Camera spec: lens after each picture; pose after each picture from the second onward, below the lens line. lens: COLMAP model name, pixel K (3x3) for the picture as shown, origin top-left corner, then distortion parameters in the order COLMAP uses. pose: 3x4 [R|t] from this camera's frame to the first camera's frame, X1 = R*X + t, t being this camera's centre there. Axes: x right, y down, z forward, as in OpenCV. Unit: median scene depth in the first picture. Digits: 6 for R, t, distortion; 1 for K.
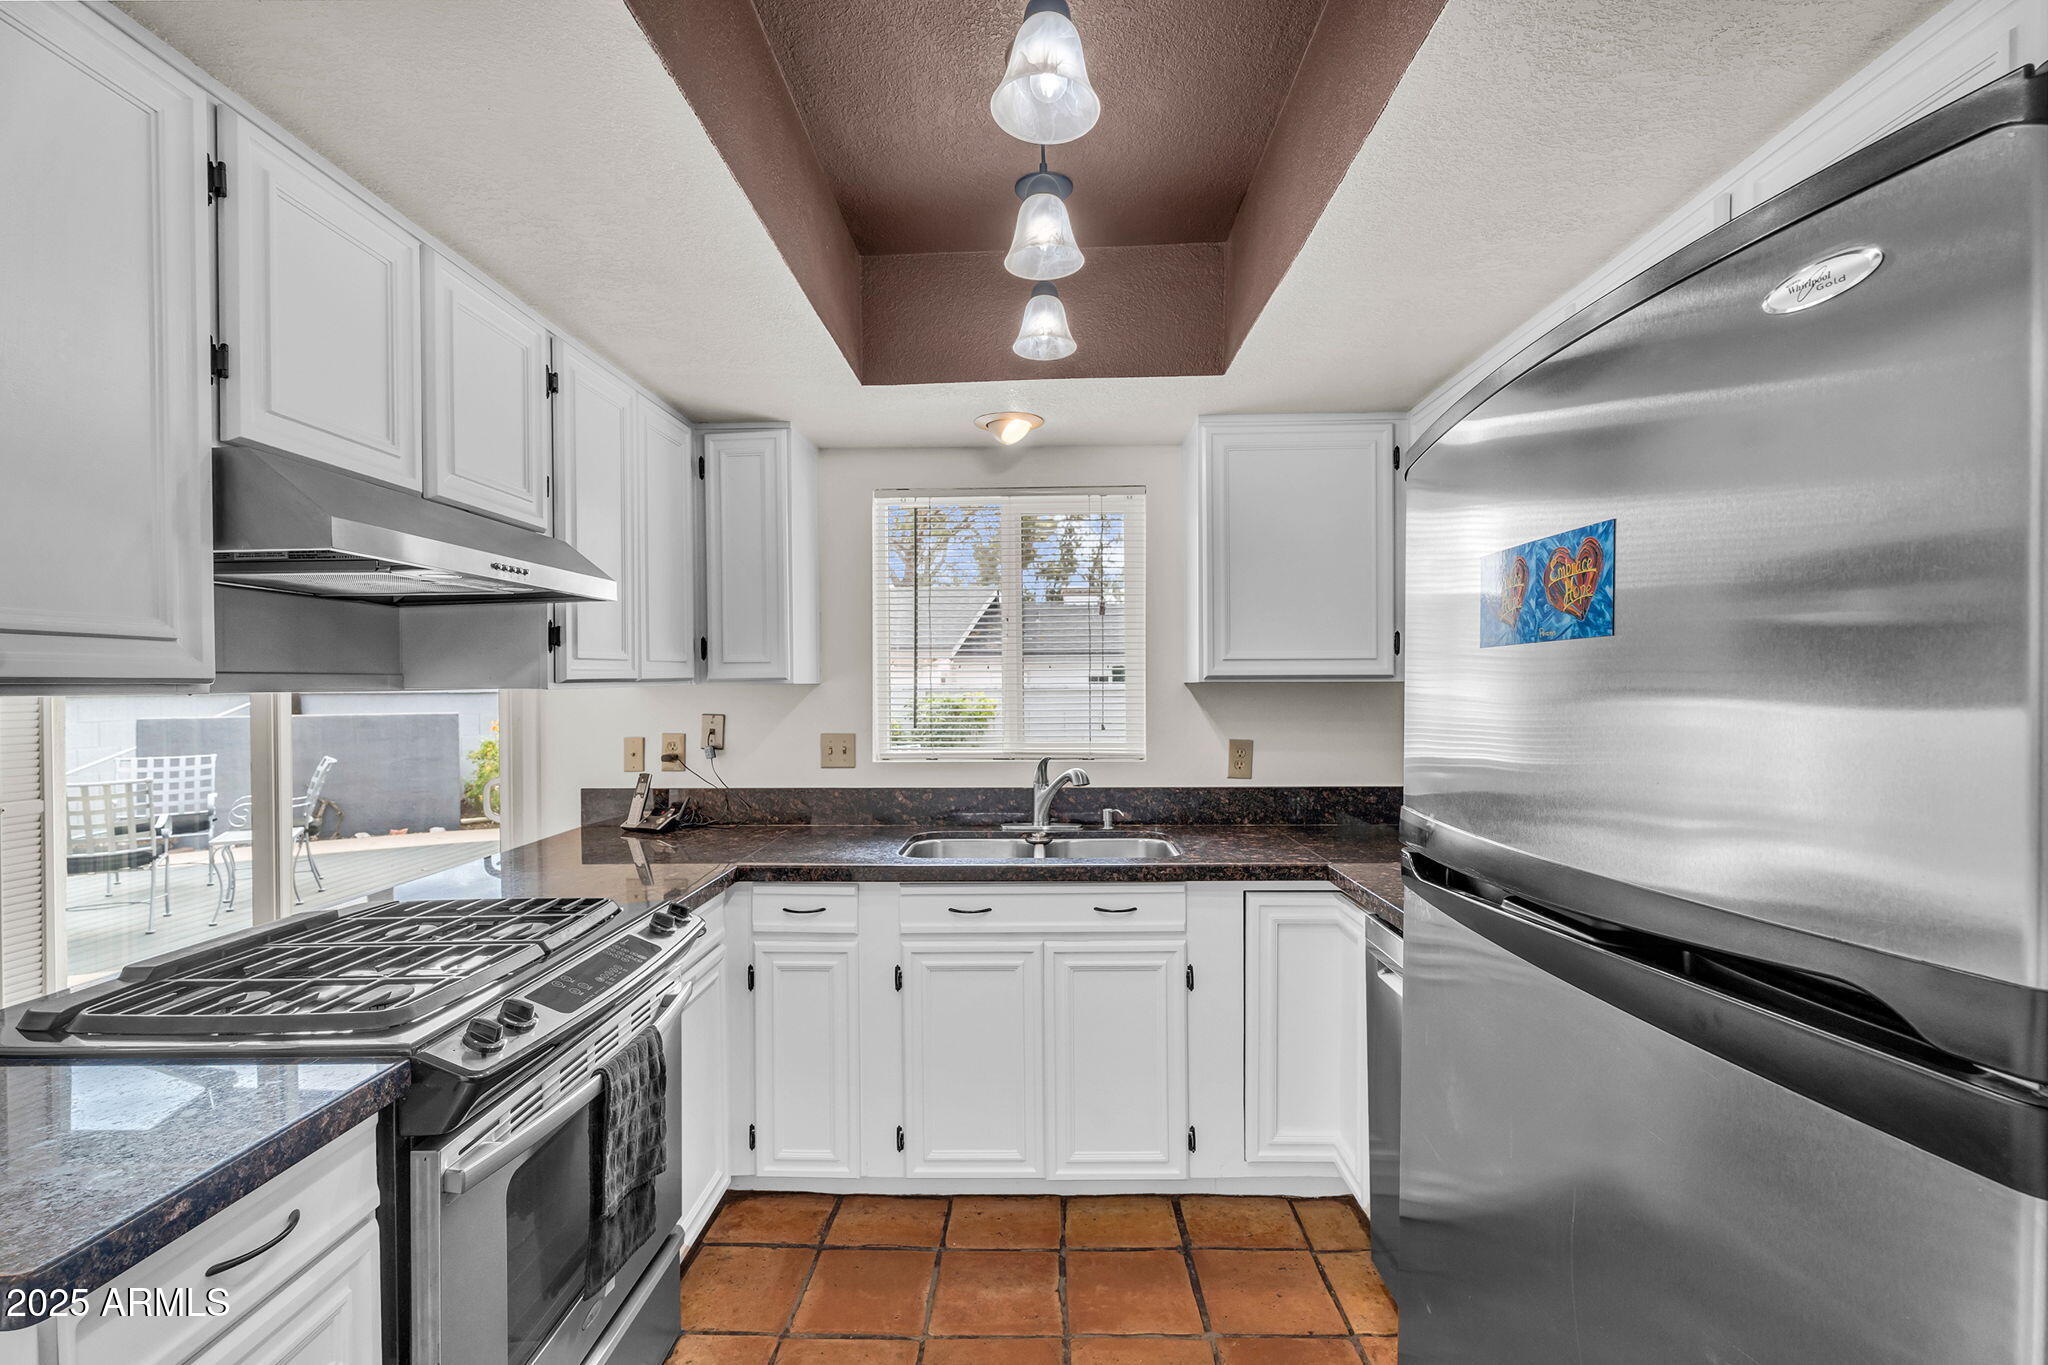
lens RADIAL K [[928.7, 0, 1023.4], [0, 928.7, 692.3], [0, 0, 1]] dist [0.015144, -0.000991]
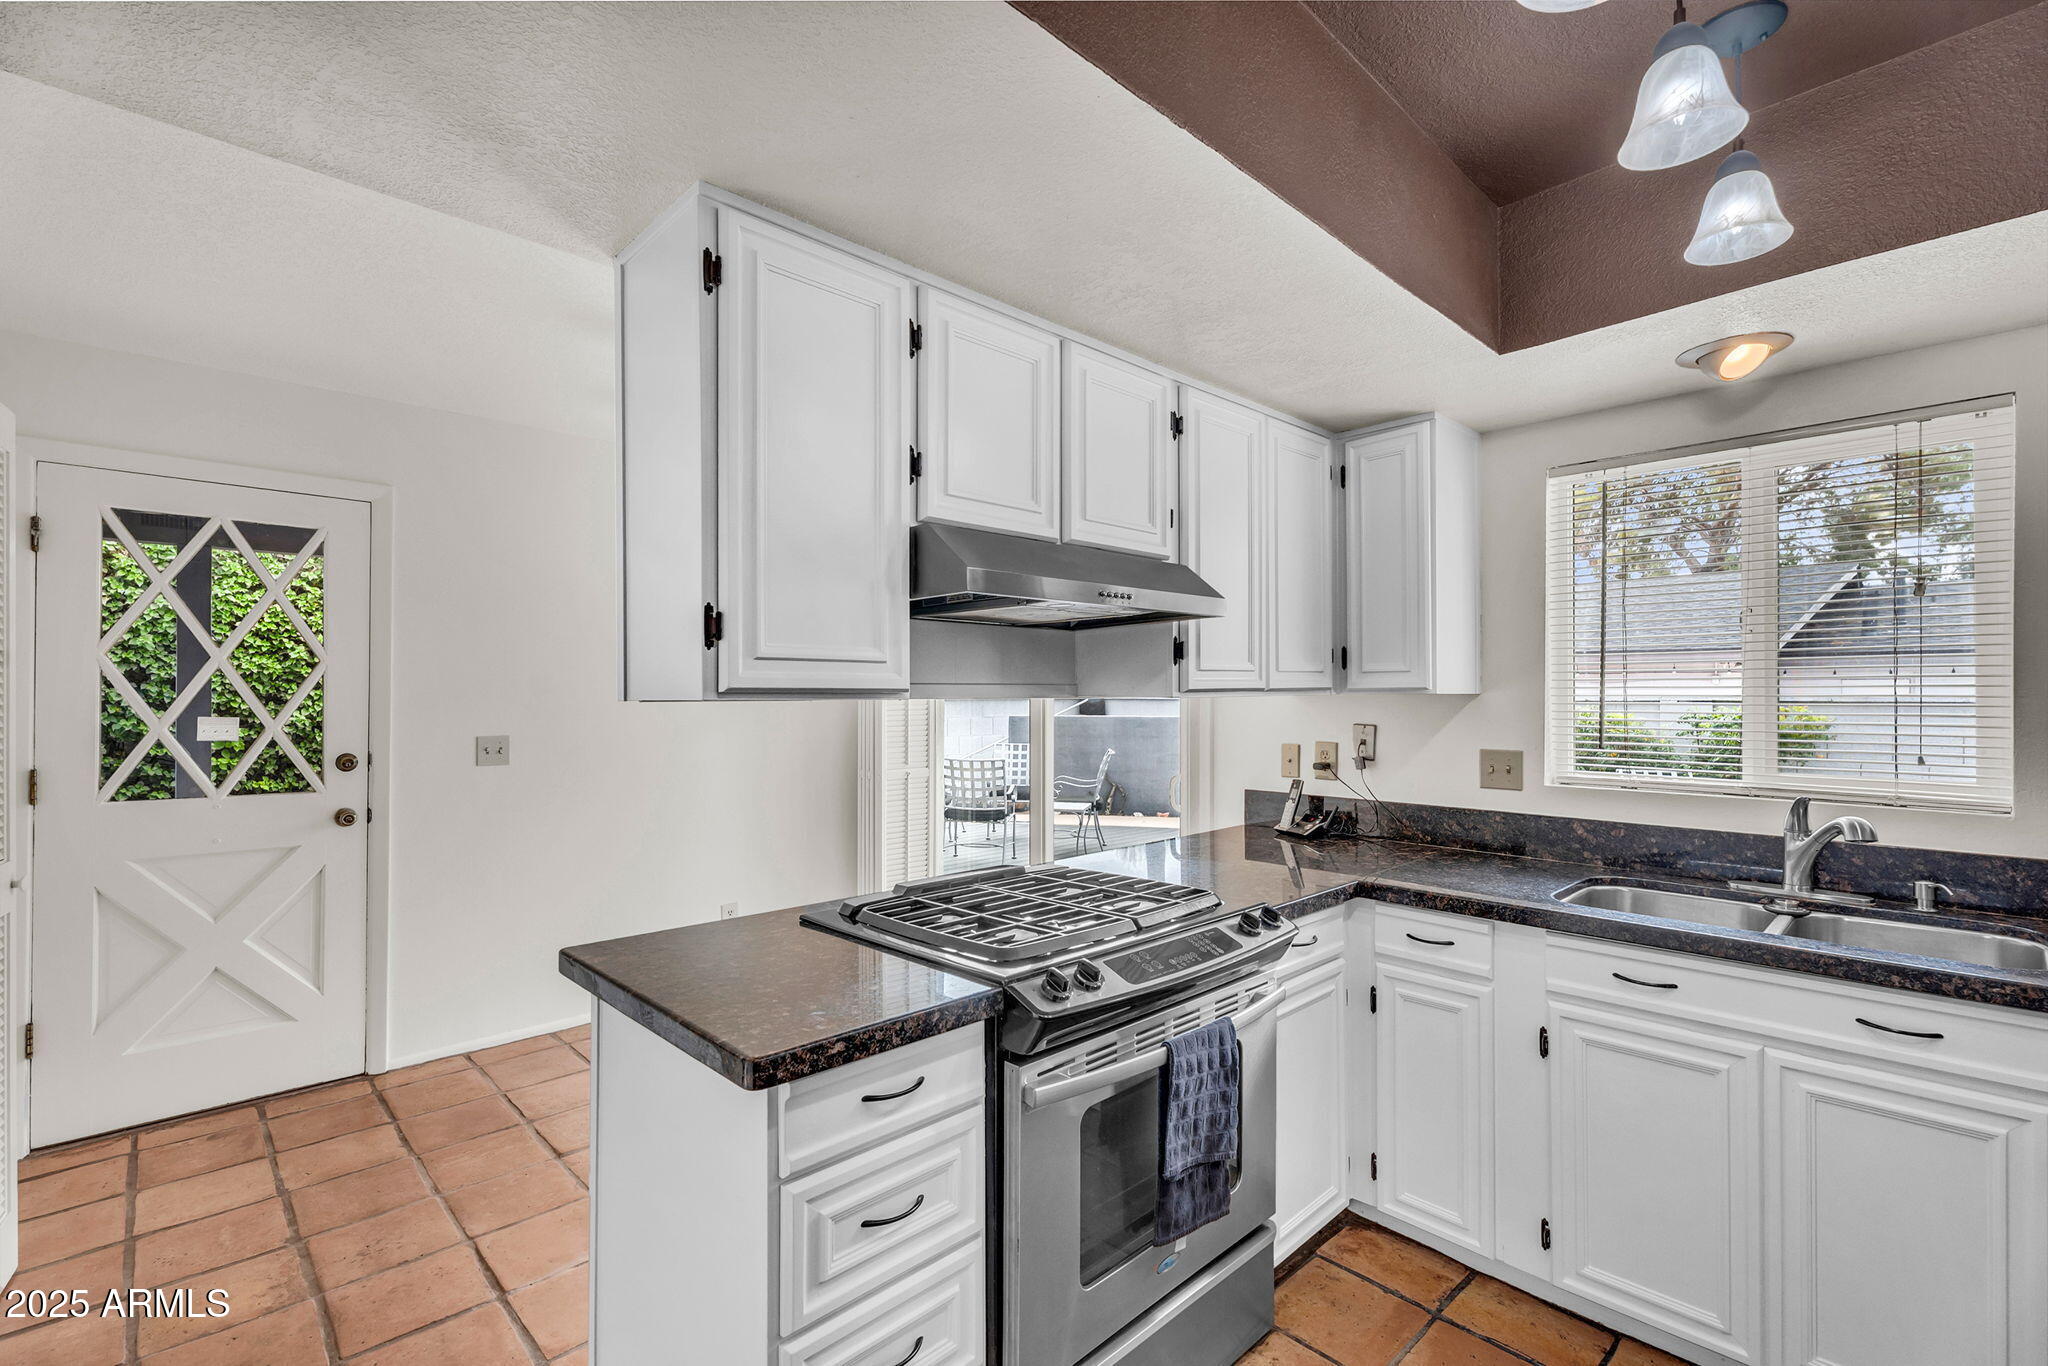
lens RADIAL K [[928.7, 0, 1023.4], [0, 928.7, 692.8], [0, 0, 1]] dist [0.015144, -0.000991]
pose [[0.711351, 0.004888, -0.702820, 0.130550], [-0.010990, 0.999931, -0.004169, -0.002202], [0.702751, 0.010690, 0.711355, 0.061690]]
